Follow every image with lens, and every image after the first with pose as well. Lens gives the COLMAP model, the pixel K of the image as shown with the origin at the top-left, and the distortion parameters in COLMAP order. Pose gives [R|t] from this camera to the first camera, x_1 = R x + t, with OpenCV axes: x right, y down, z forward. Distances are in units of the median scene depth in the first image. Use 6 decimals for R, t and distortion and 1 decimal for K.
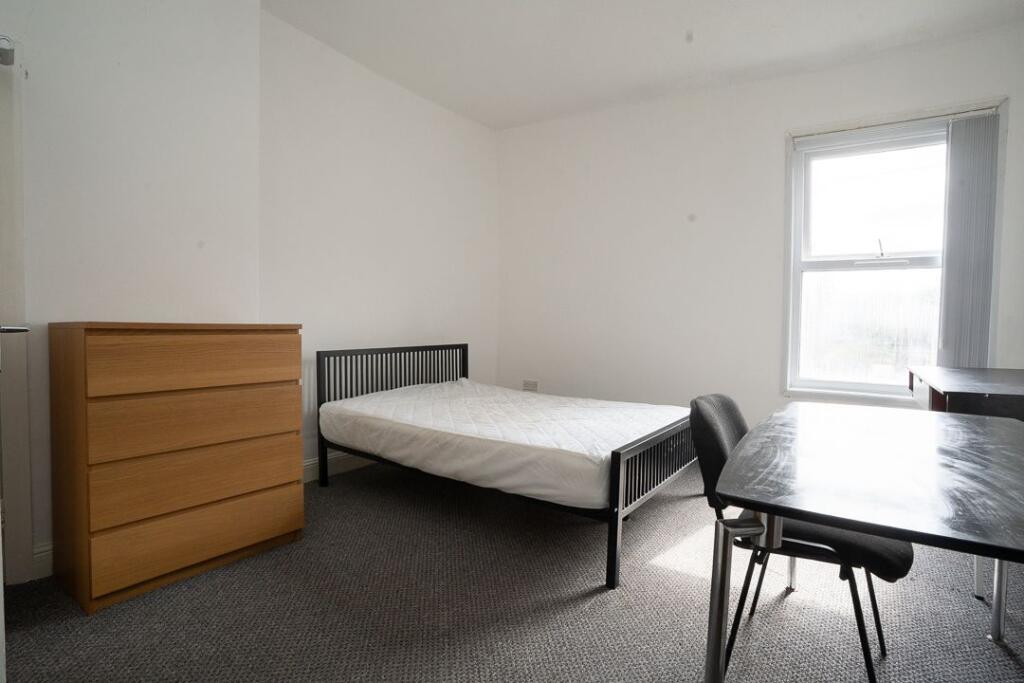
lens RADIAL K [[511.8, 0, 512.0], [0, 511.8, 341.5], [0, 0, 1]] dist [0.000850, 0.000539]
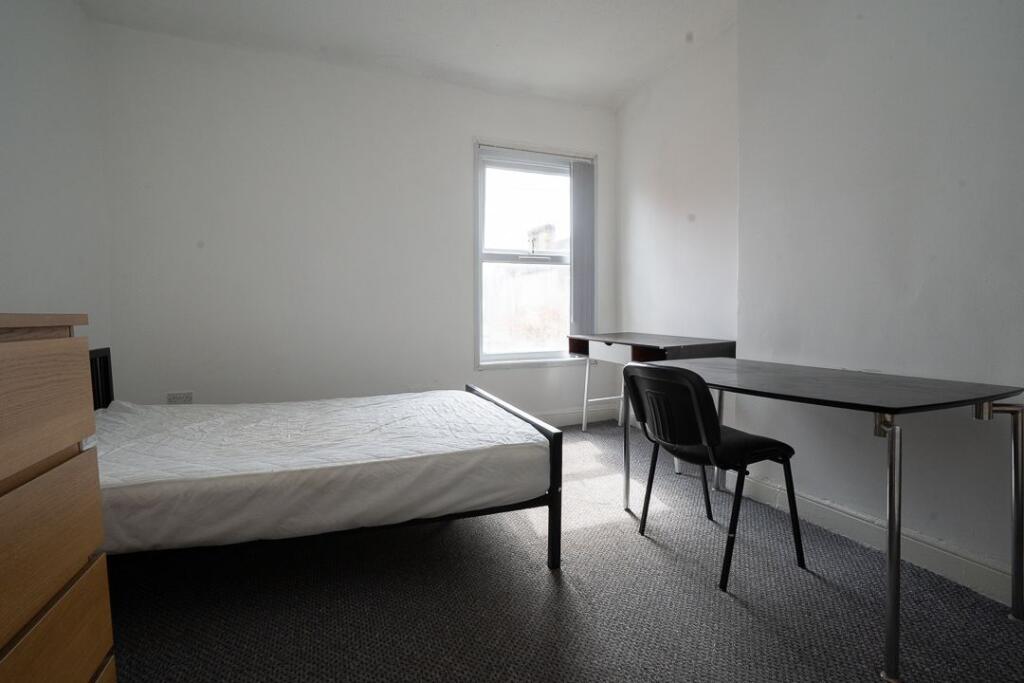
lens RADIAL K [[514.5, 0, 512.0], [0, 514.5, 341.5], [0, 0, 1]] dist [-0.016081, 0.000361]
pose [[0.580030, -0.067955, 0.811756, -0.443096], [0.052298, 0.997565, 0.046140, -0.008281], [-0.812914, 0.015690, 0.582172, 0.329732]]
